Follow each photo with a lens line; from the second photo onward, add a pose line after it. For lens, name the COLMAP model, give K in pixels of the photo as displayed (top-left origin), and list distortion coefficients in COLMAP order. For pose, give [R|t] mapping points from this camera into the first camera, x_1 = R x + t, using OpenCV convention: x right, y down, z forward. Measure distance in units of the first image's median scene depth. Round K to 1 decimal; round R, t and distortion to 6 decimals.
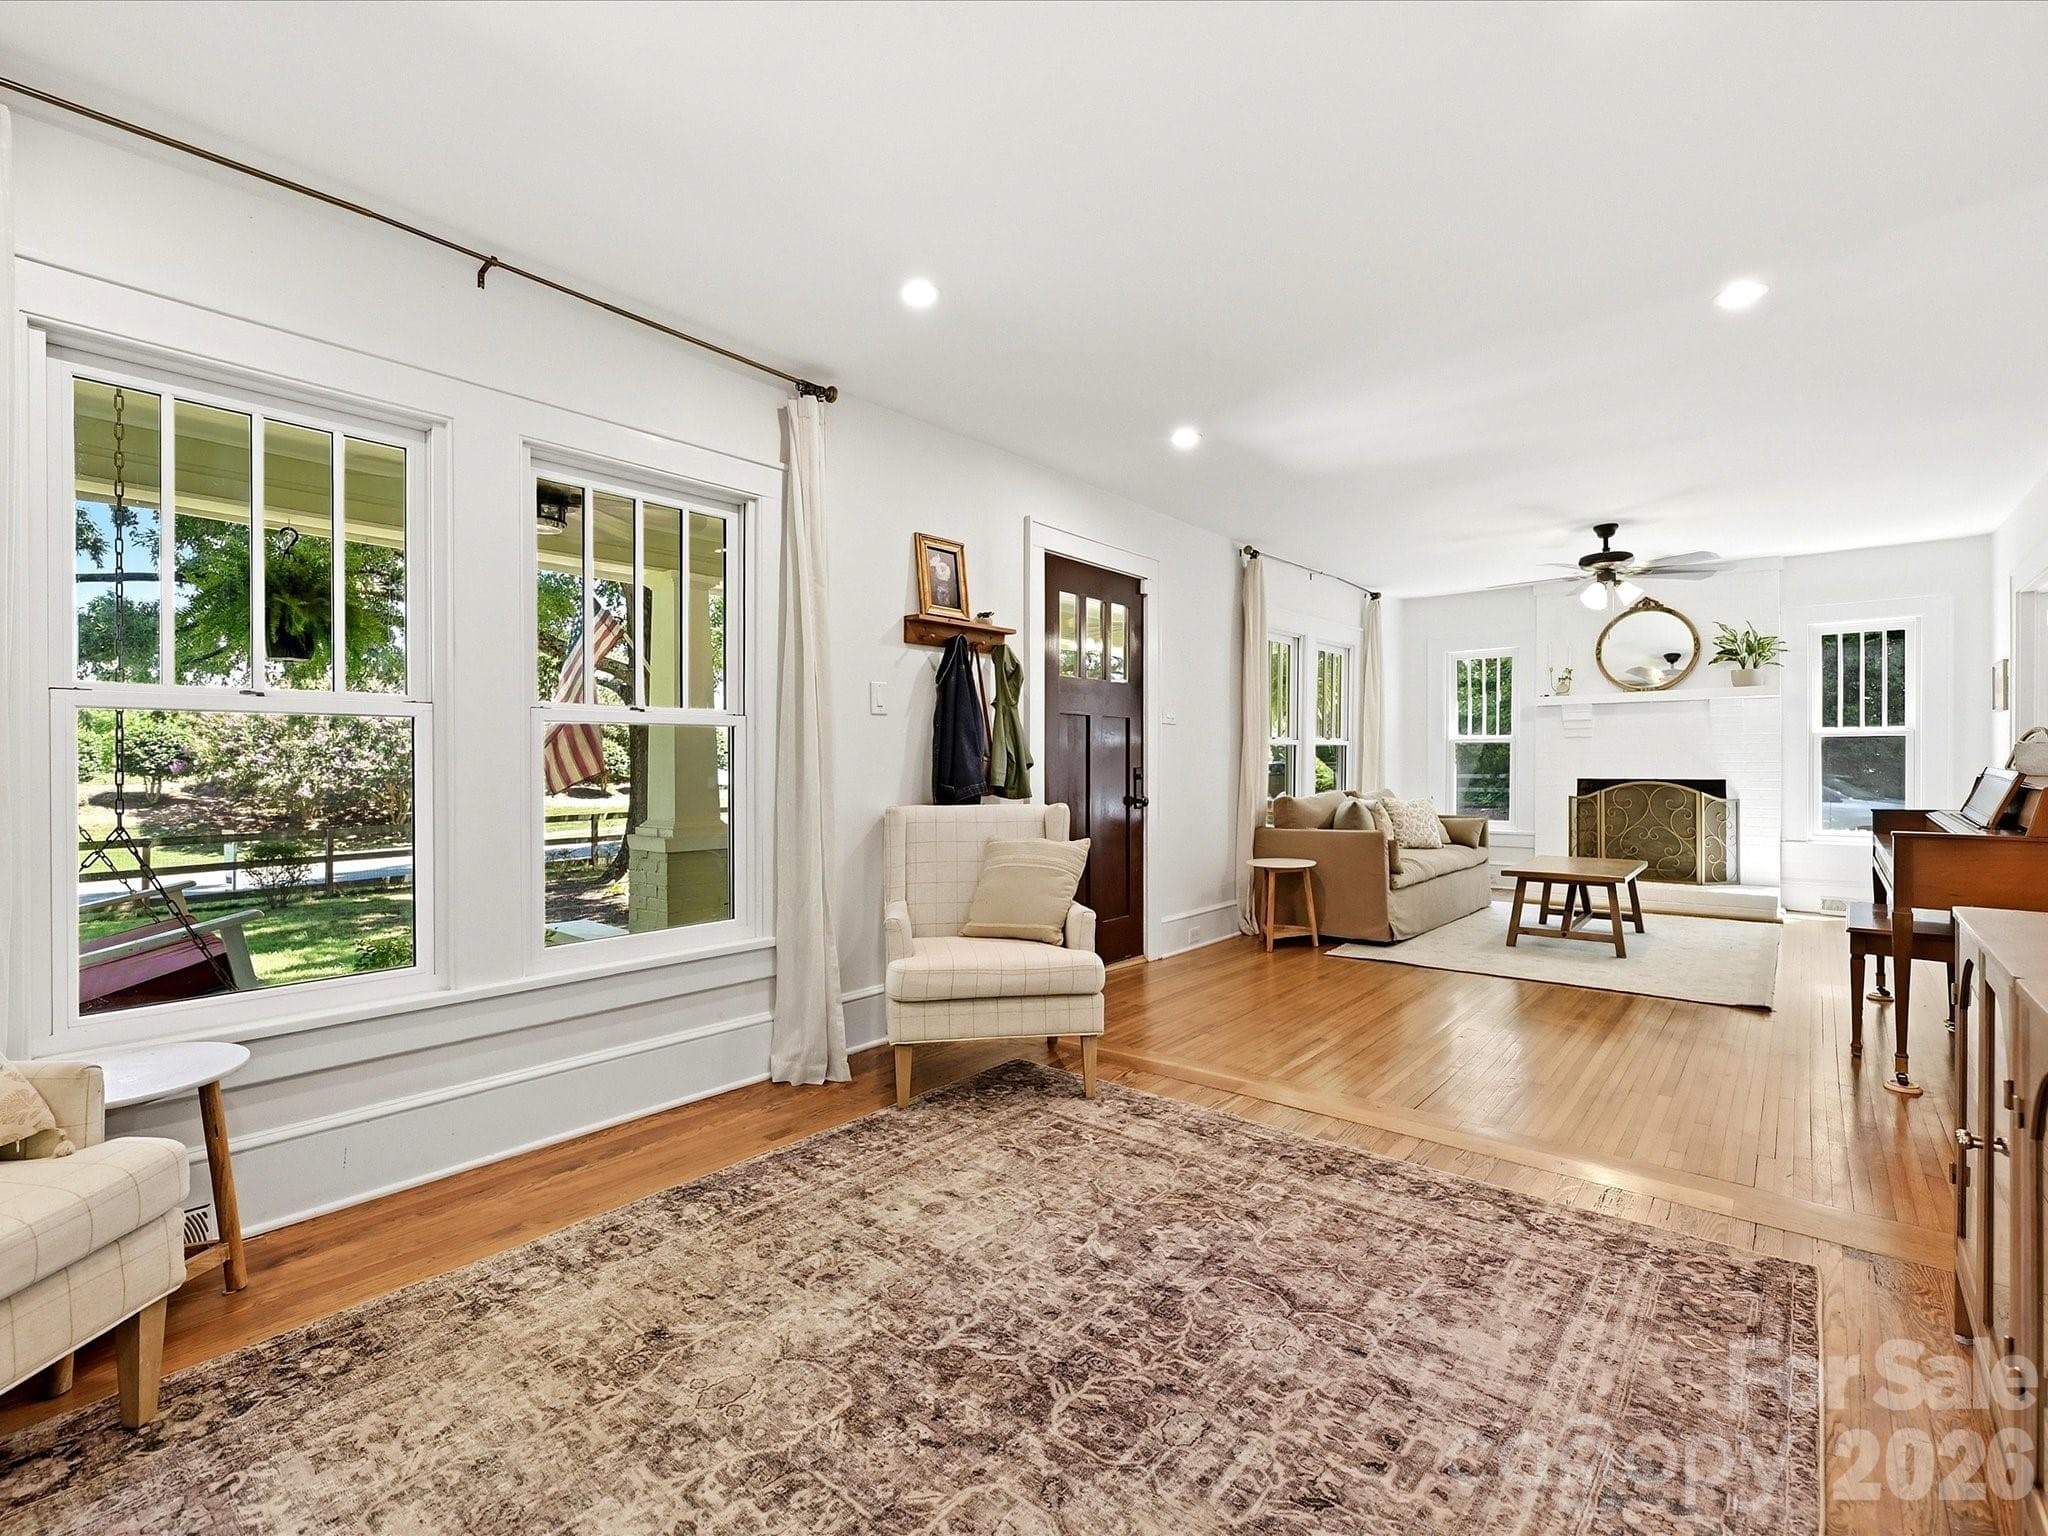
lens RADIAL K [[941.4, 0, 1024.6], [0, 941.4, 758.3], [0, 0, 1]] dist [0.000607, 0.000028]
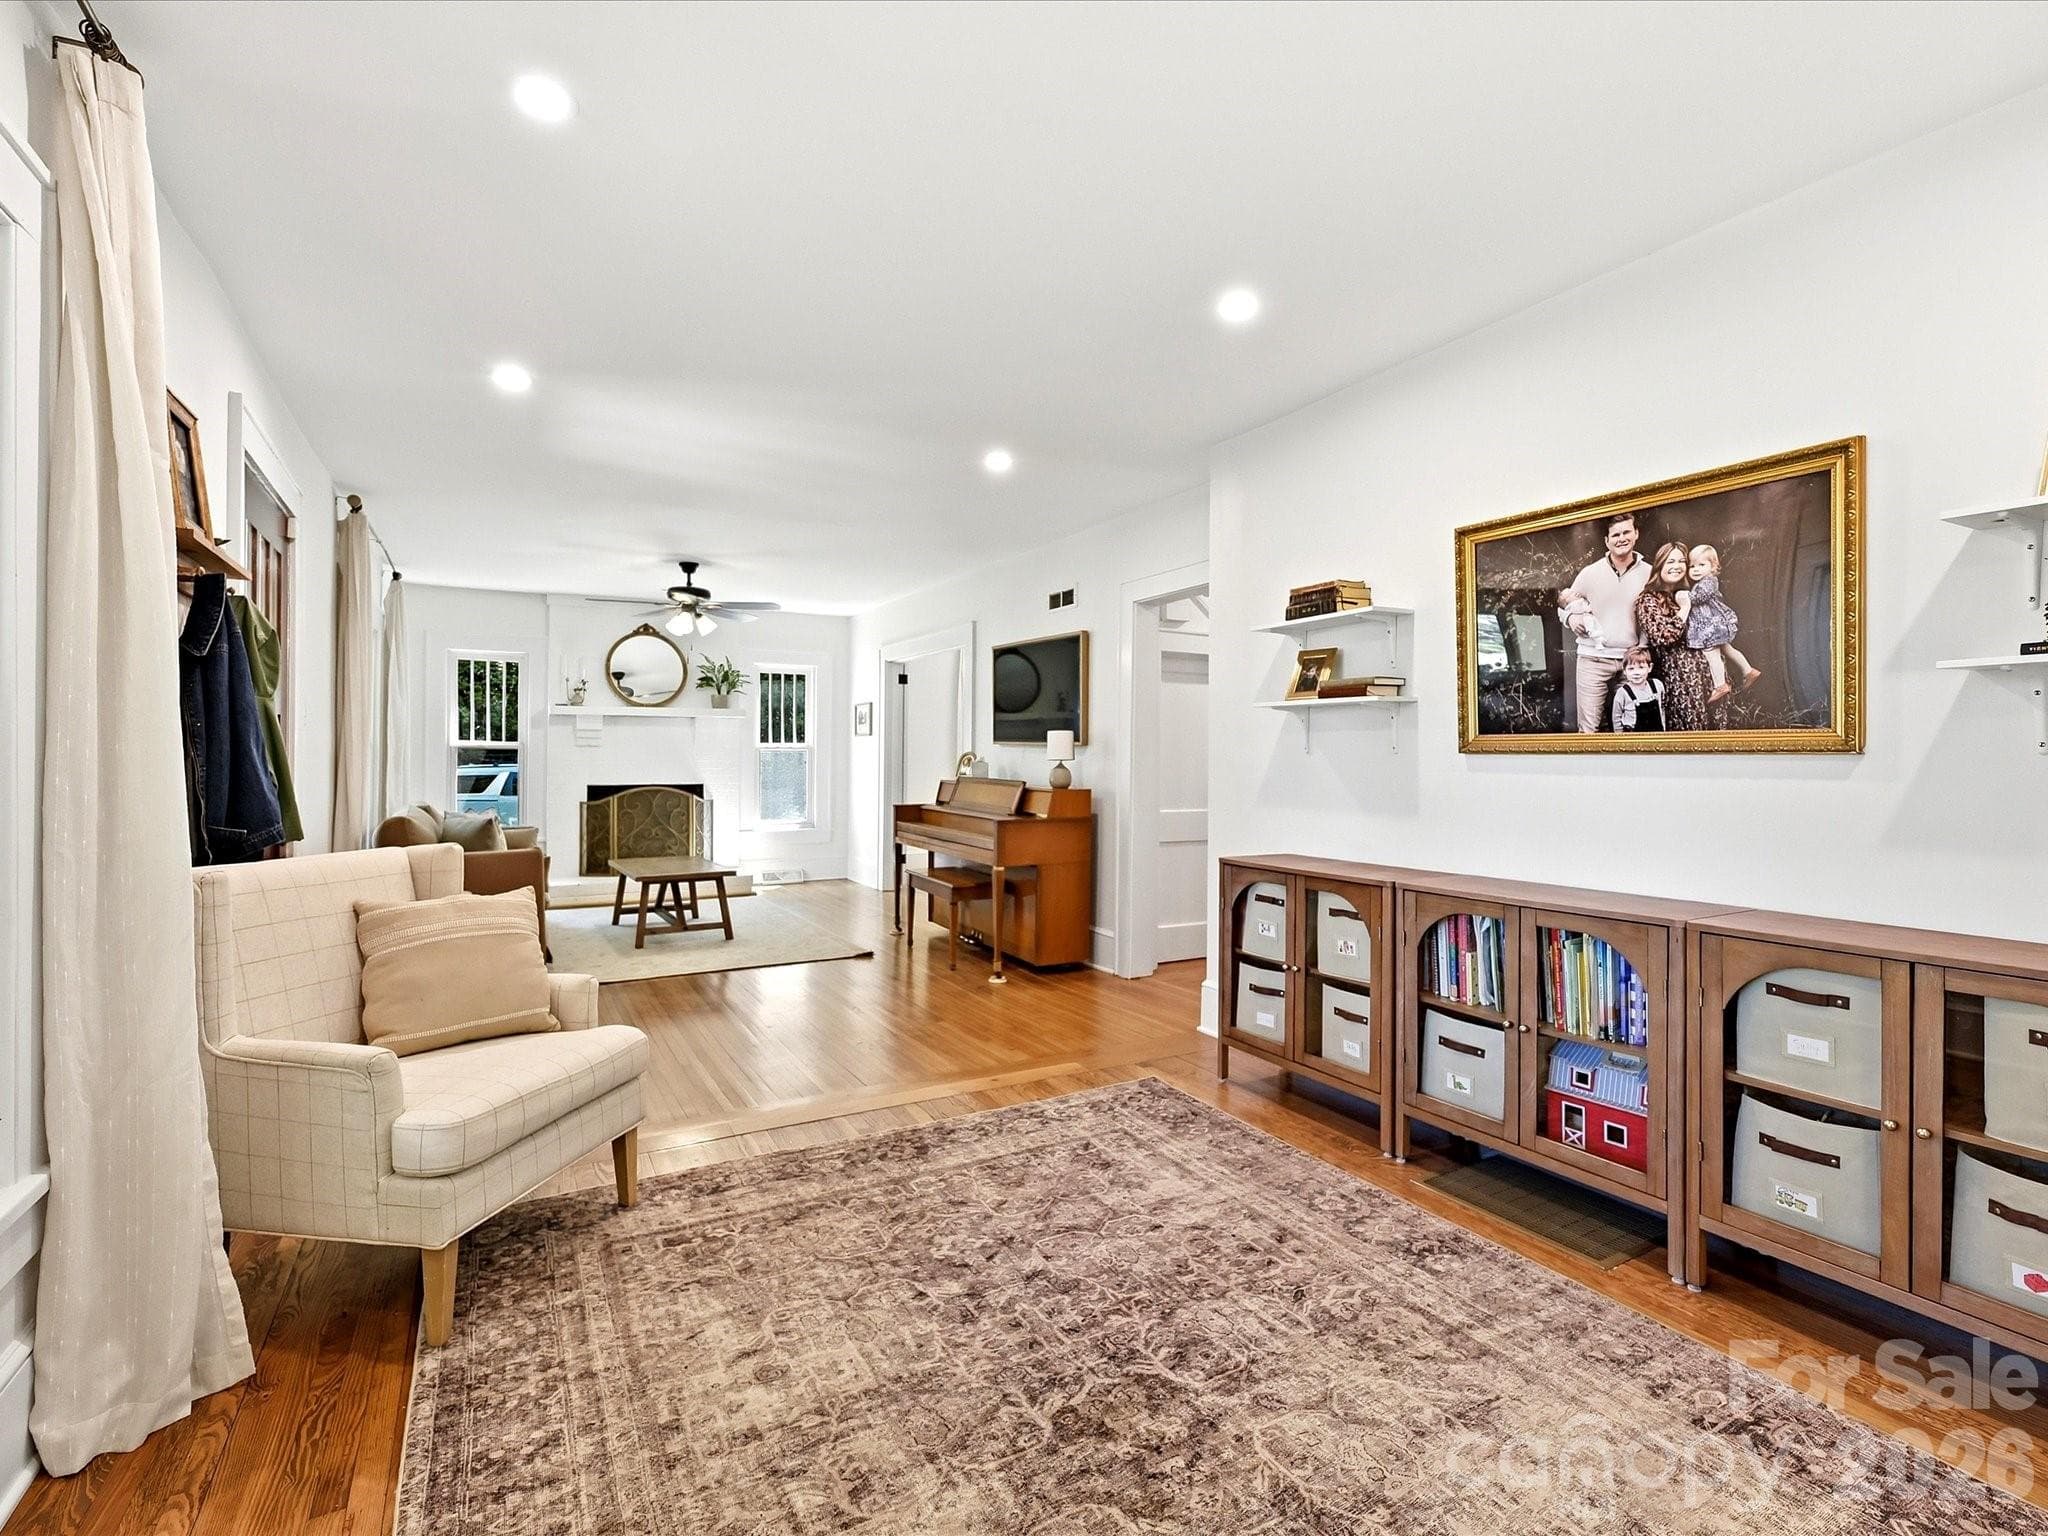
lens RADIAL K [[952.8, 0, 1018.8], [0, 952.8, 744.3], [0, 0, 1]] dist [0.001371, 0.000437]
pose [[0.360030, 0.019612, 0.932735, -0.708336], [-0.007303, 0.999808, -0.018204, -0.024918], [-0.932912, -0.000258, 0.360104, 0.487916]]
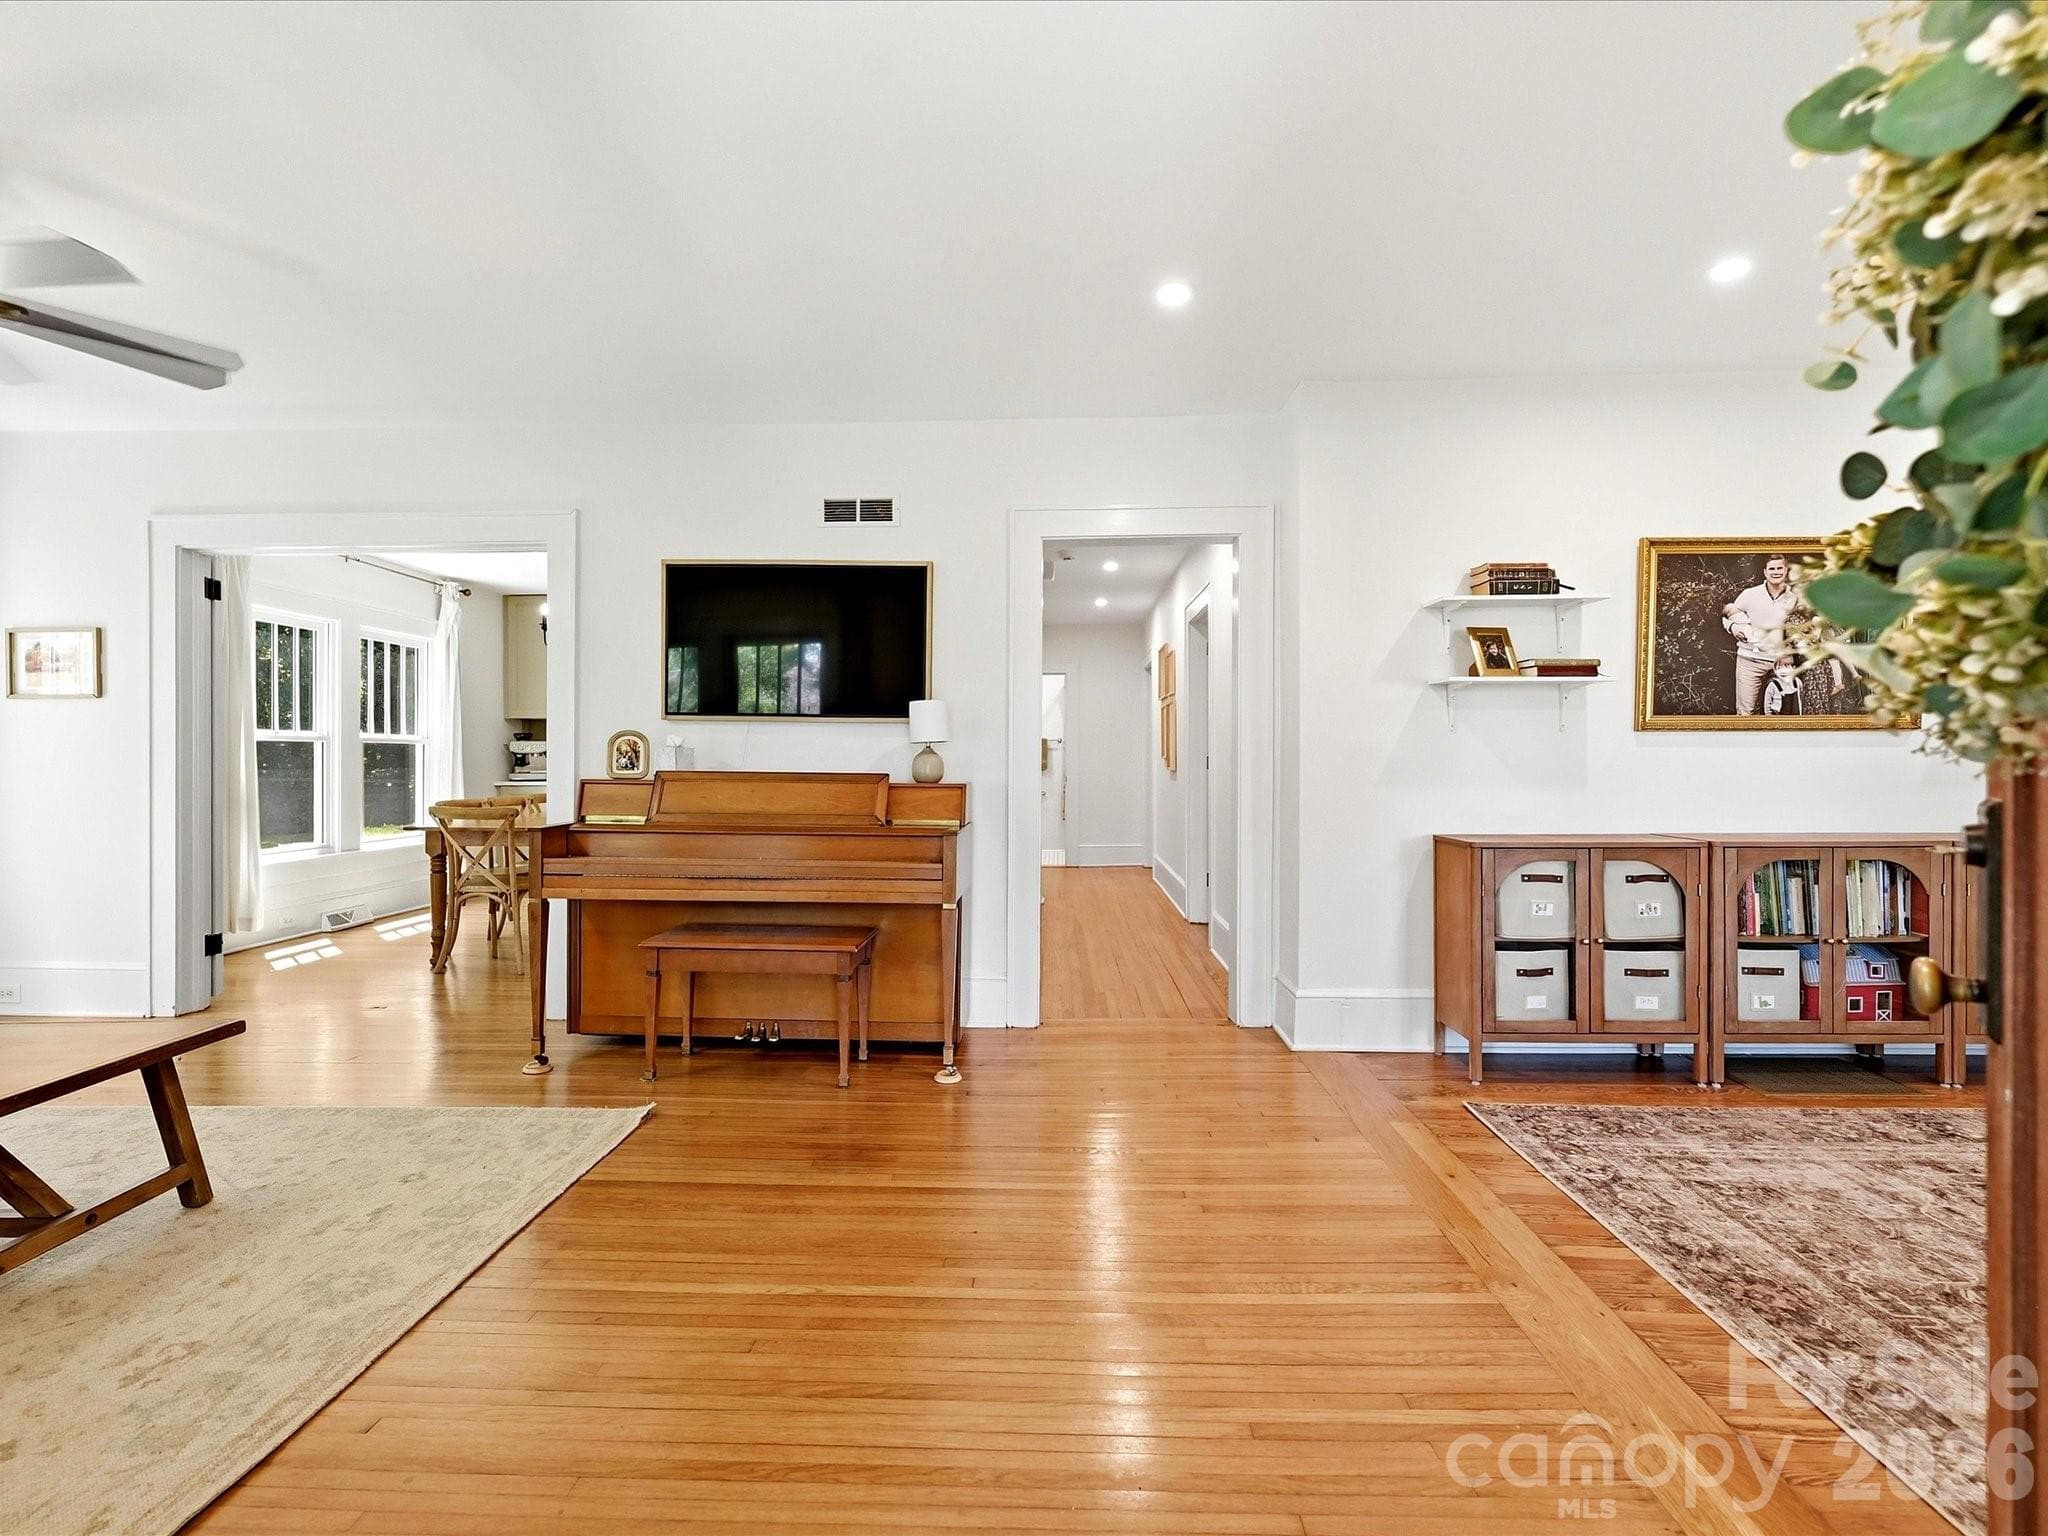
lens RADIAL K [[941.4, 0, 1024.6], [0, 941.4, 758.3], [0, 0, 1]] dist [0.000607, 0.000028]
pose [[-0.613936, 0.010116, 0.789291, 0.075363], [0.005219, 0.999948, -0.008756, 0.008598], [-0.789339, -0.001256, -0.613957, 1.975189]]
